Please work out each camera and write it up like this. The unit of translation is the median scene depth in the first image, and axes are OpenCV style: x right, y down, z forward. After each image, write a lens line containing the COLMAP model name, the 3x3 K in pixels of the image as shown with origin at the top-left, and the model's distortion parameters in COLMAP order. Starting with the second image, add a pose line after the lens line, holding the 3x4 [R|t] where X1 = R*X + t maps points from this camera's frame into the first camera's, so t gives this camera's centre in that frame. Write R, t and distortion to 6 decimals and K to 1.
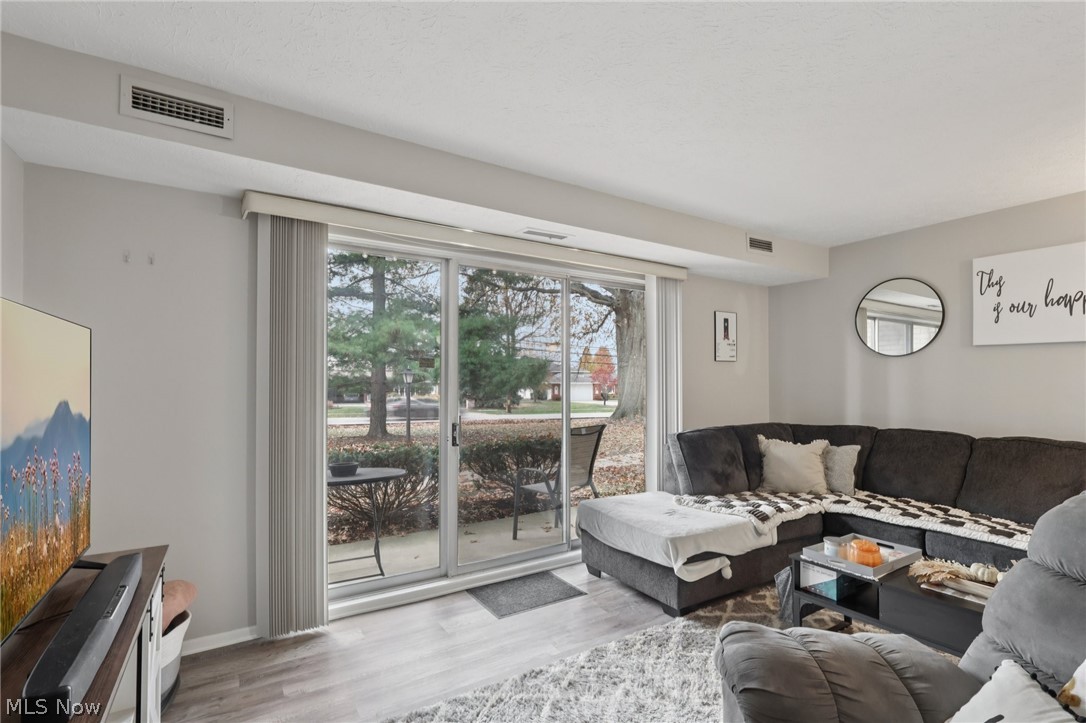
lens RADIAL K [[509.0, 0, 540.2], [0, 509.0, 372.5], [0, 0, 1]] dist [-0.002883, 0.001901]
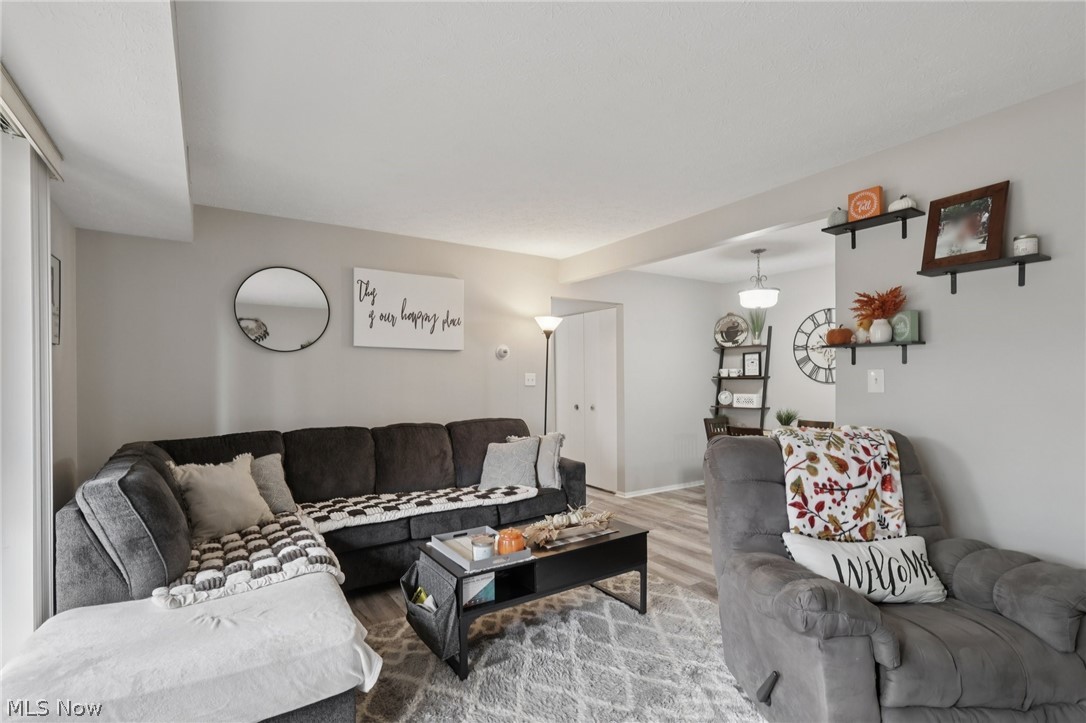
lens RADIAL K [[509.0, 0, 554.8], [0, 509.0, 380.8], [0, 0, 1]] dist [-0.002883, 0.001901]
pose [[-0.031272, -0.007862, 0.999480, -0.267033], [-0.014345, 0.999870, 0.007416, 0.008130], [-0.999408, -0.014105, -0.031381, 0.600012]]
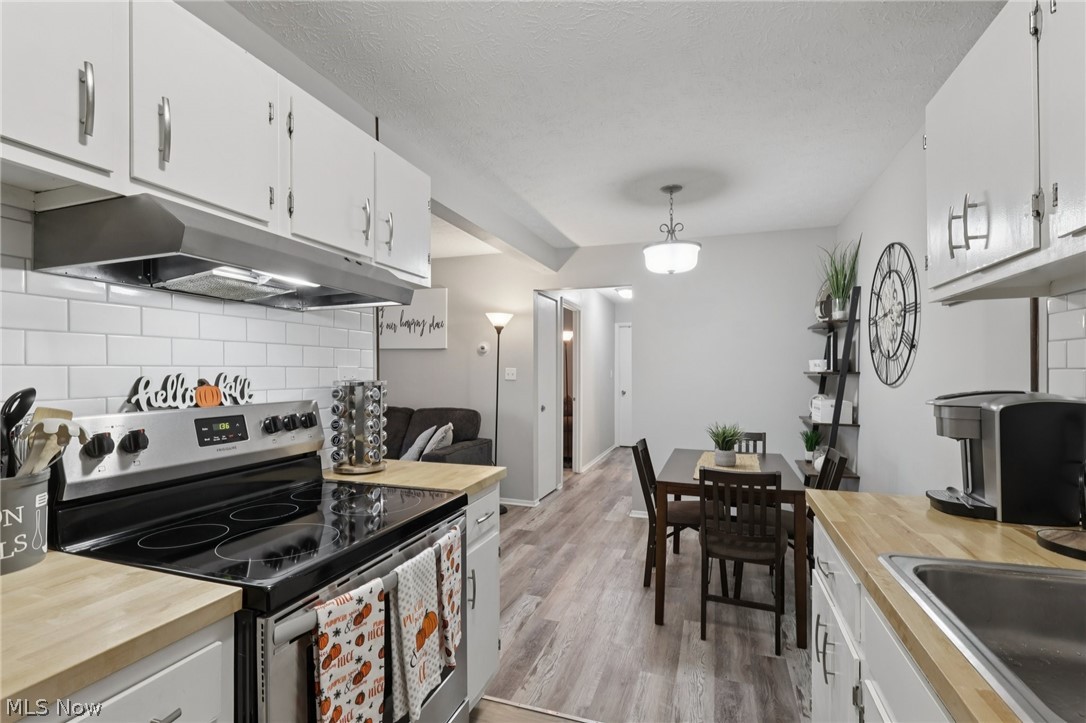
lens RADIAL K [[509.0, 0, 540.7], [0, 509.0, 374.6], [0, 0, 1]] dist [-0.002883, 0.001901]
pose [[0.775093, -0.007051, 0.631808, 0.277846], [-0.009674, 0.999688, 0.023025, -0.015240], [-0.631773, -0.023958, 0.774783, -0.518367]]
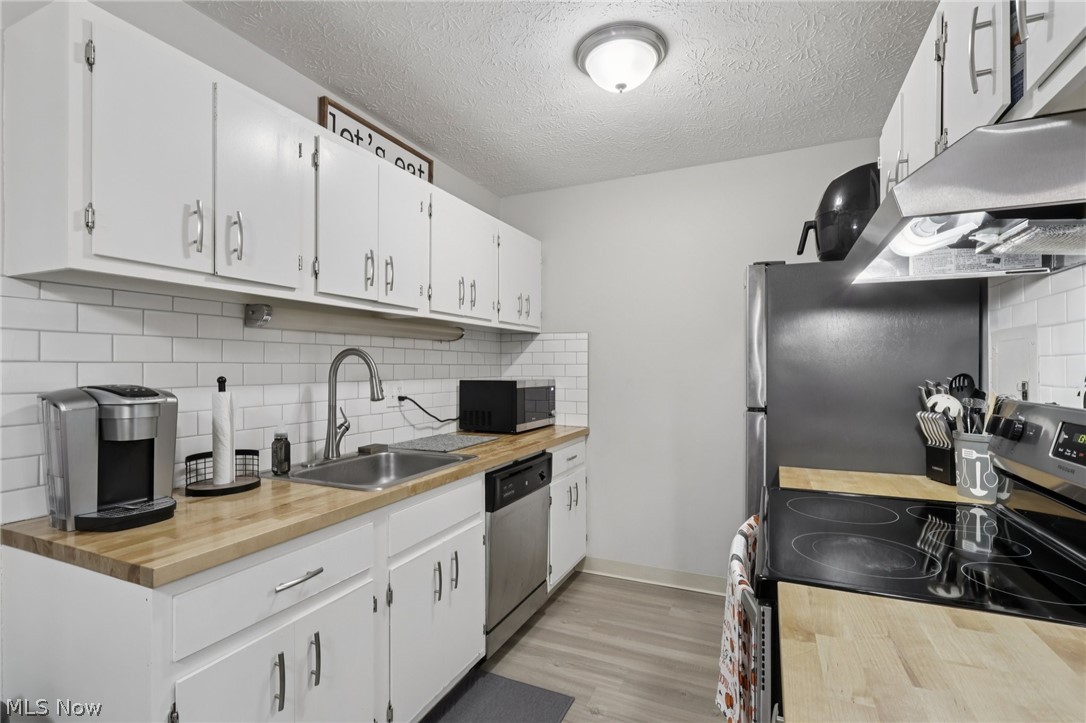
lens RADIAL K [[509.0, 0, 535.1], [0, 509.0, 368.7], [0, 0, 1]] dist [-0.002883, 0.001901]
pose [[-0.834458, -0.000085, -0.551072, 0.748111], [0.011962, 0.999762, -0.018267, 0.001119], [0.550942, -0.021835, -0.834258, 0.031659]]
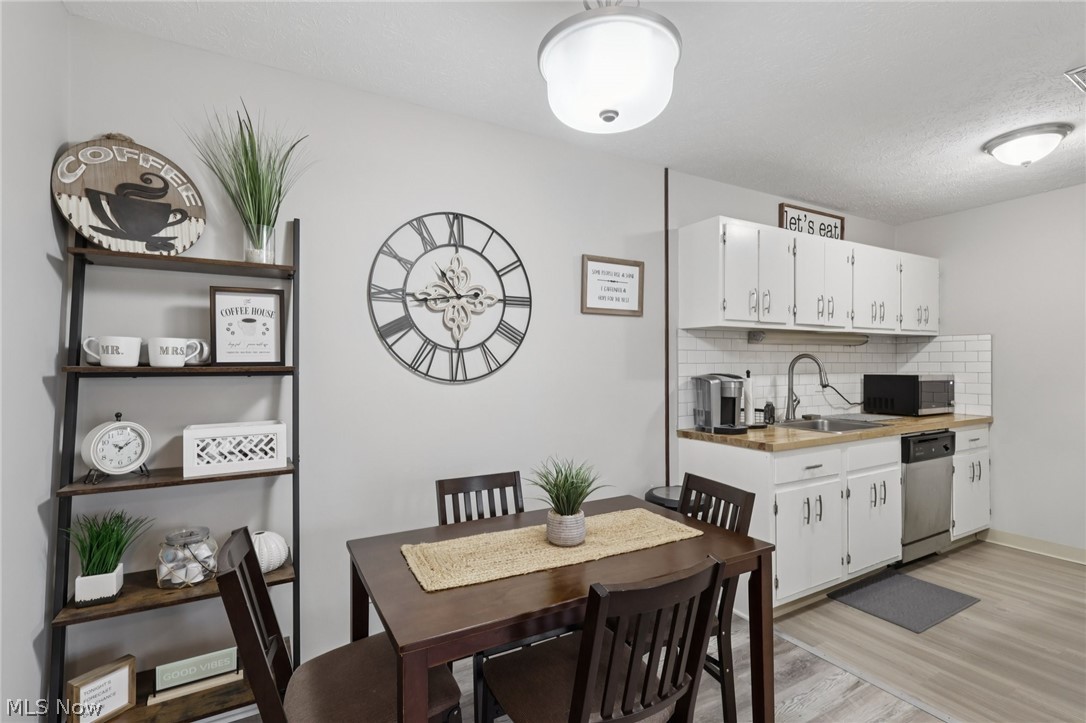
lens RADIAL K [[509.0, 0, 536.7], [0, 509.0, 365.3], [0, 0, 1]] dist [-0.002883, 0.001901]
pose [[-0.999456, 0.001499, 0.032955, 1.071522], [0.000759, 0.999747, -0.022467, 0.007533], [-0.032981, -0.022430, -0.999204, 0.404332]]
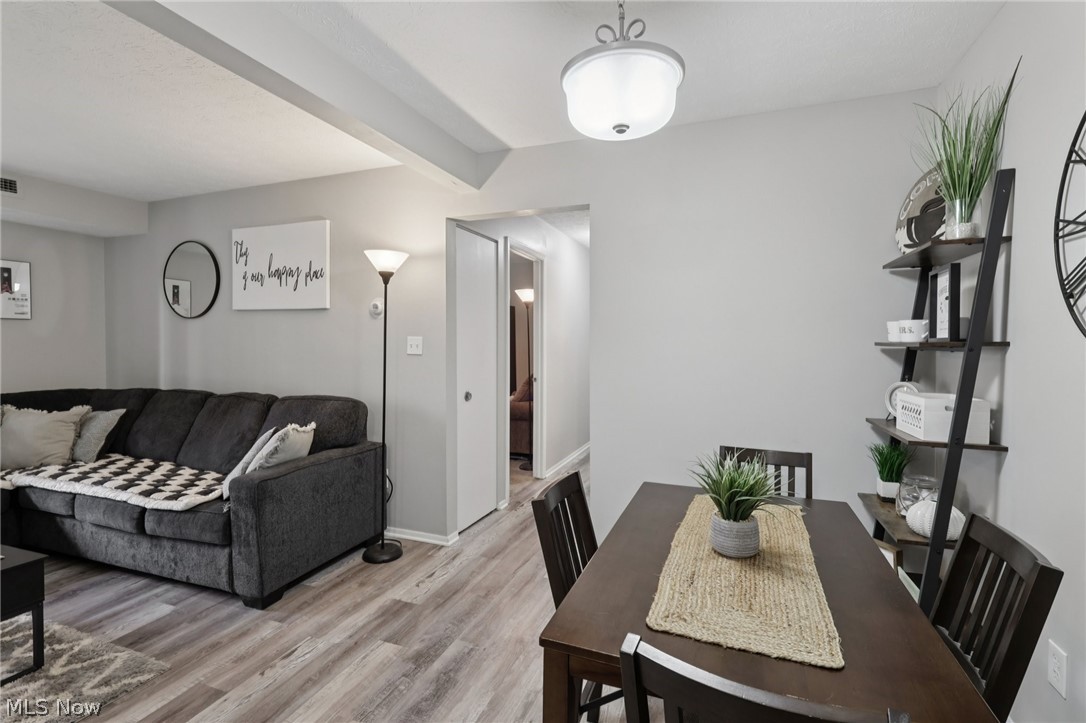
lens RADIAL K [[509.0, 0, 540.3], [0, 509.0, 352.1], [0, 0, 1]] dist [-0.002883, 0.001901]
pose [[0.792909, -0.012003, 0.609222, 0.712427], [-0.010303, 0.999399, 0.033100, -0.005290], [-0.609254, -0.032522, 0.792308, -0.263583]]
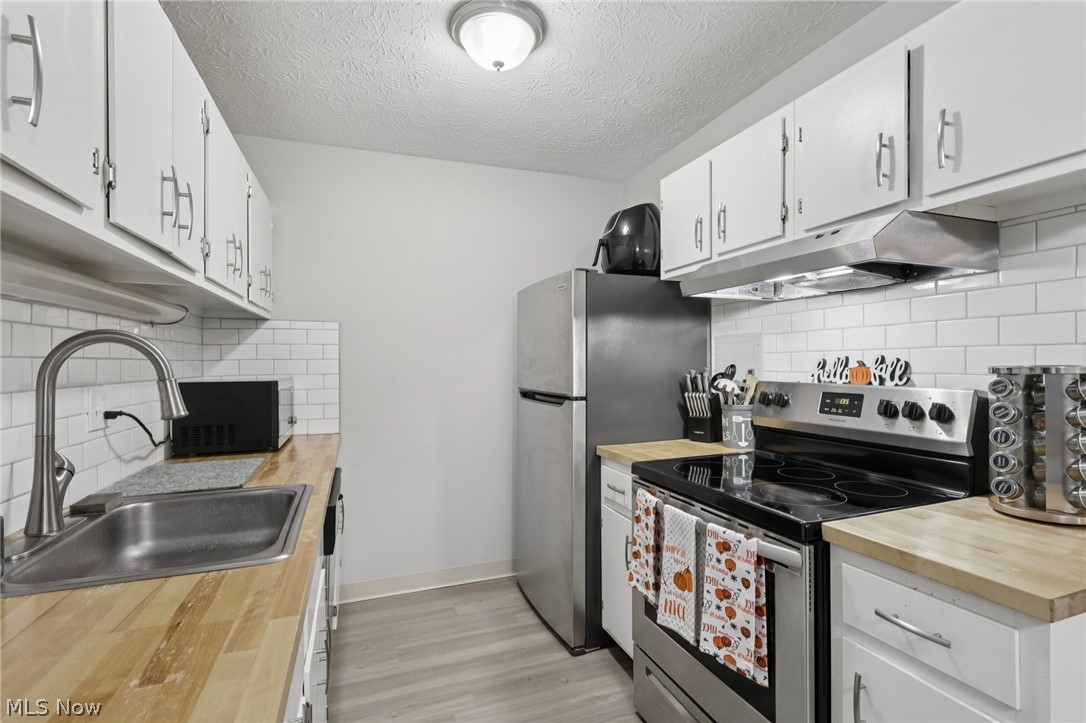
lens RADIAL K [[509.0, 0, 542.1], [0, 509.0, 365.5], [0, 0, 1]] dist [-0.002883, 0.001901]
pose [[-0.194659, 0.006390, -0.980850, 0.866214], [0.029490, 0.999565, 0.000659, -0.004042], [0.980428, -0.028797, -0.194763, -0.222209]]
